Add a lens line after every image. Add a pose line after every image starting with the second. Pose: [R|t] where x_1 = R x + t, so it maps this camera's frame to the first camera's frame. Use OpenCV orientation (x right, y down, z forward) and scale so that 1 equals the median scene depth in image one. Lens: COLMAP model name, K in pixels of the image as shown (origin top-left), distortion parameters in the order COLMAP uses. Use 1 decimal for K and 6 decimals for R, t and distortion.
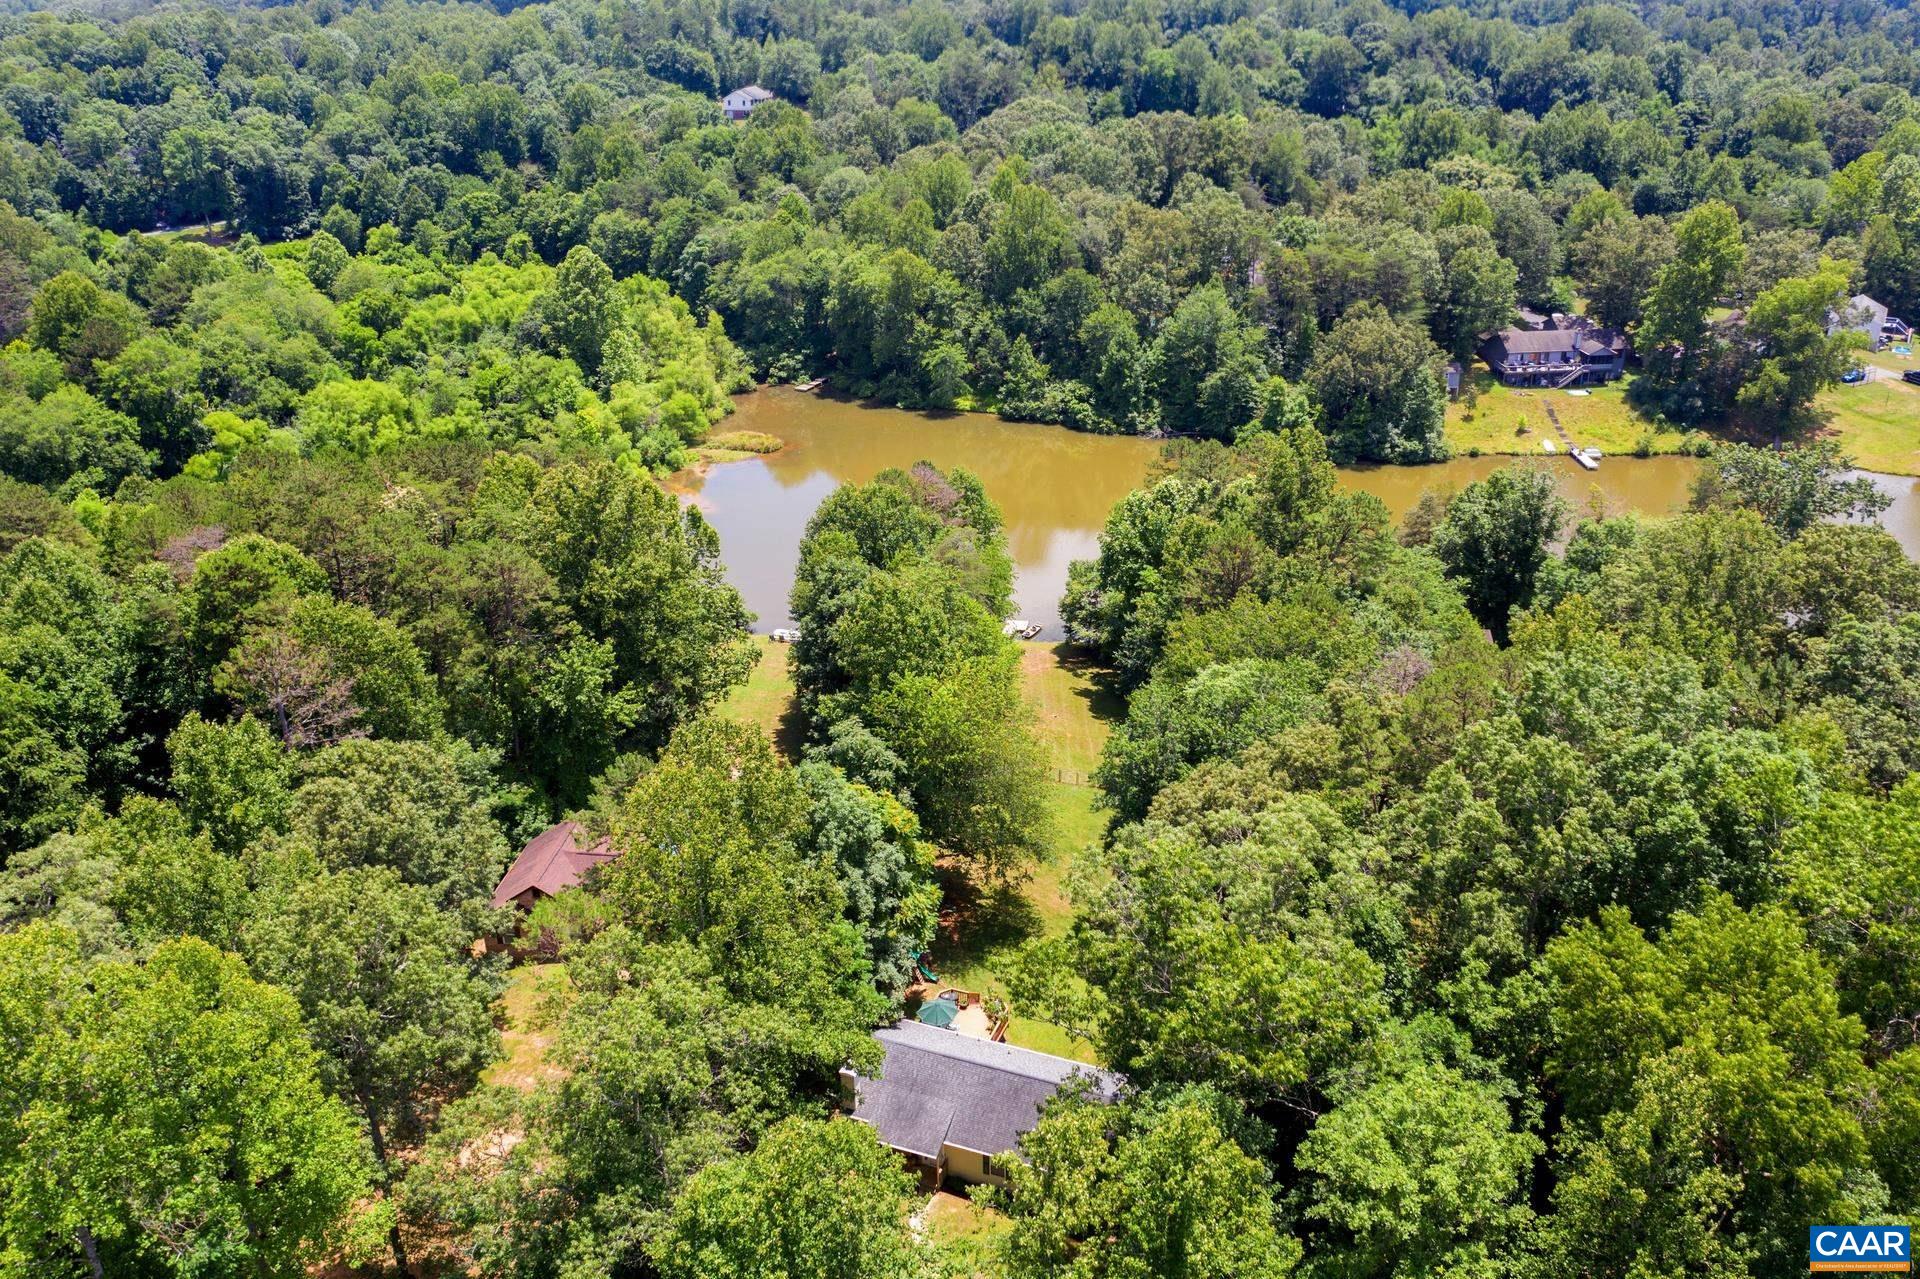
lens RADIAL K [[1523.9, 0, 960.0], [0, 1523.9, 639.5], [0, 0, 1]] dist [-0.019671, 0.010178]
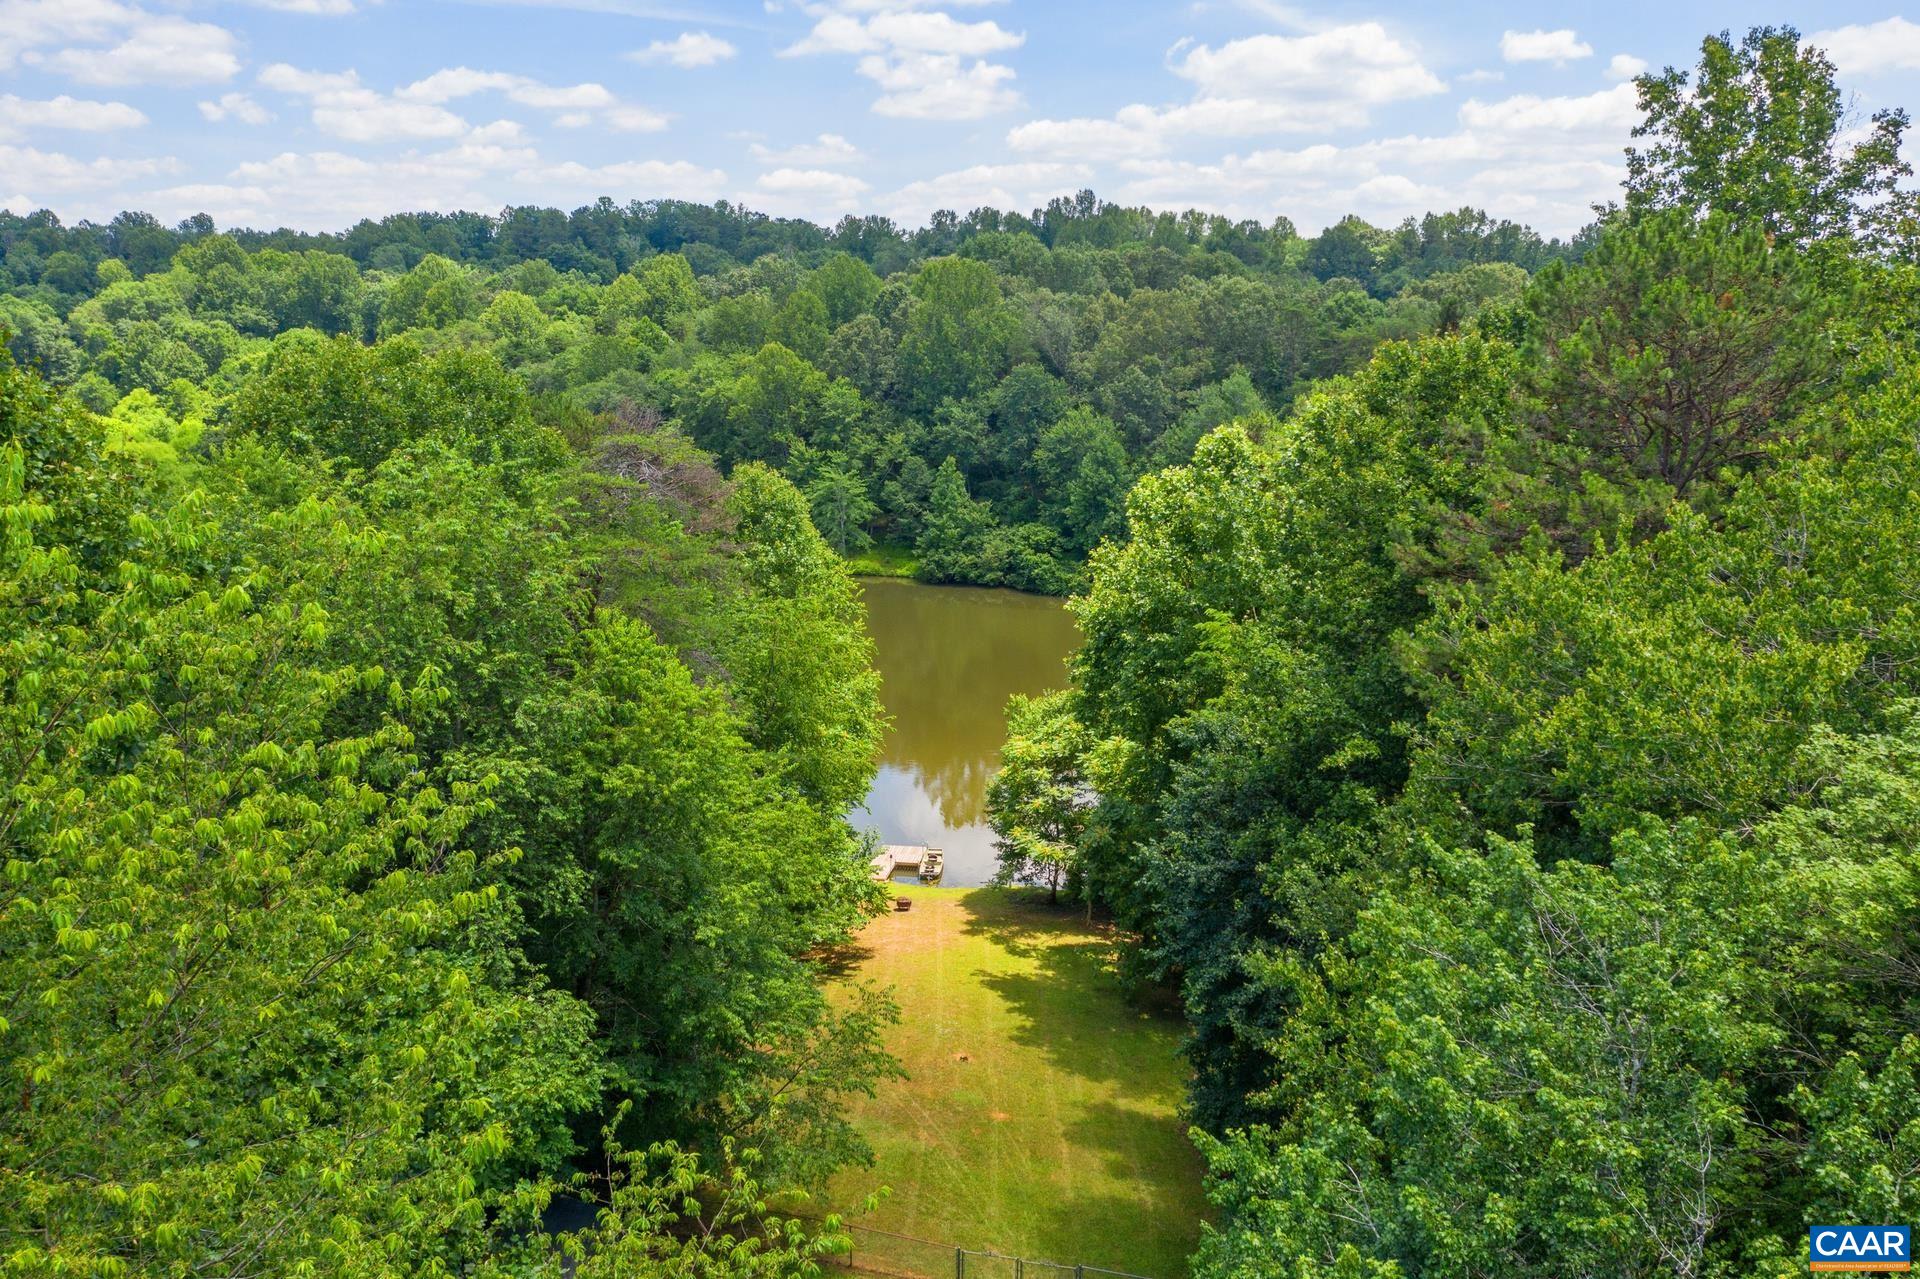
lens RADIAL K [[1499.7, 0, 989.4], [0, 1499.7, 639.6], [0, 0, 1]] dist [-0.003840, 0.000334]
pose [[0.999148, 0.007806, 0.040531, 0.032247], [0.000853, 0.977842, -0.209345, 0.014247], [-0.041267, 0.209201, 0.977002, 0.377697]]
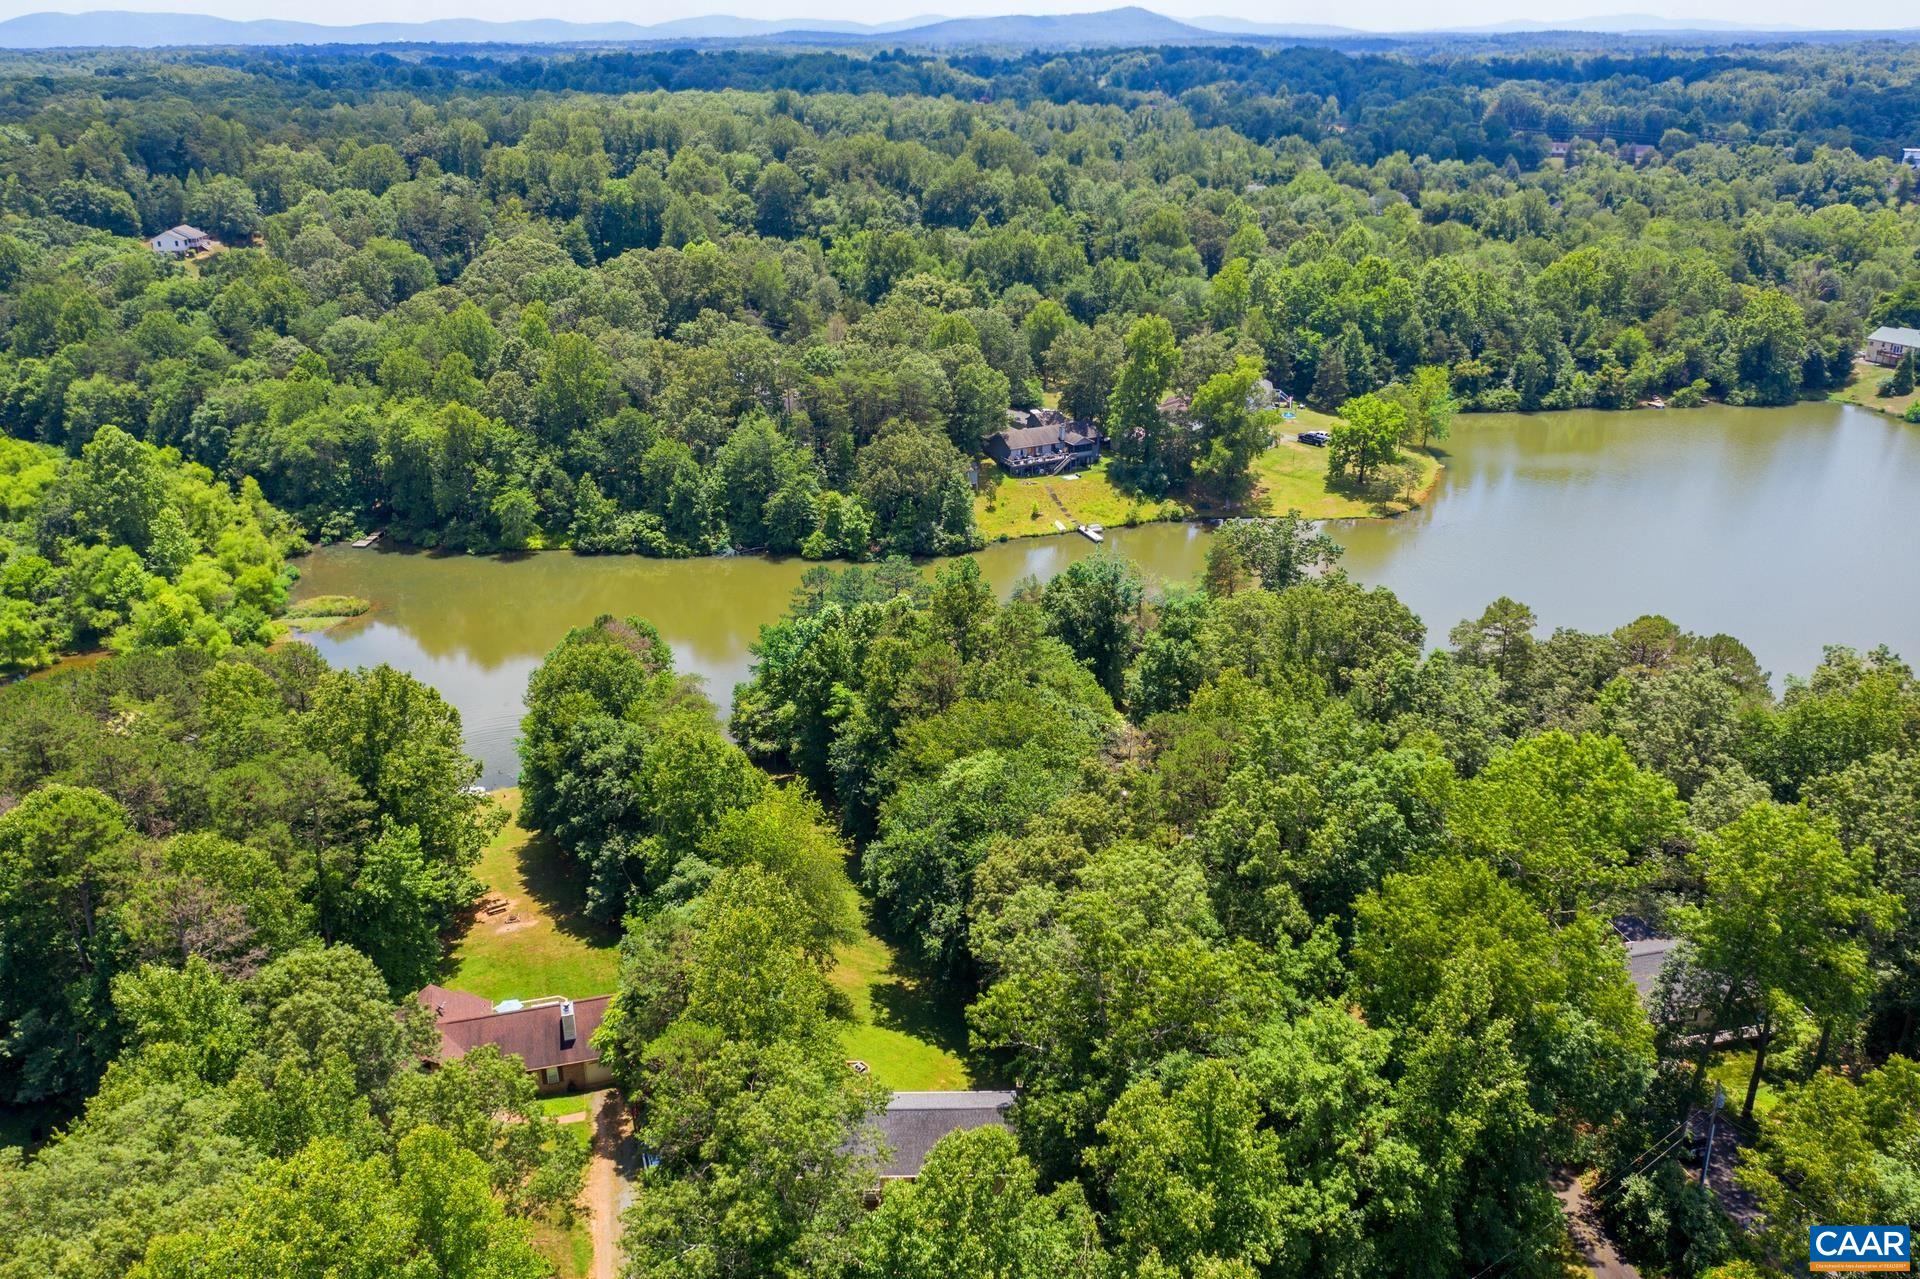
lens RADIAL K [[1523.9, 0, 960.0], [0, 1523.9, 639.5], [0, 0, 1]] dist [-0.019671, 0.010178]
pose [[0.924846, -0.133802, 0.356030, -0.111743], [0.151840, 0.988136, -0.023073, -0.021812], [-0.348719, 0.075398, 0.934190, -0.073740]]
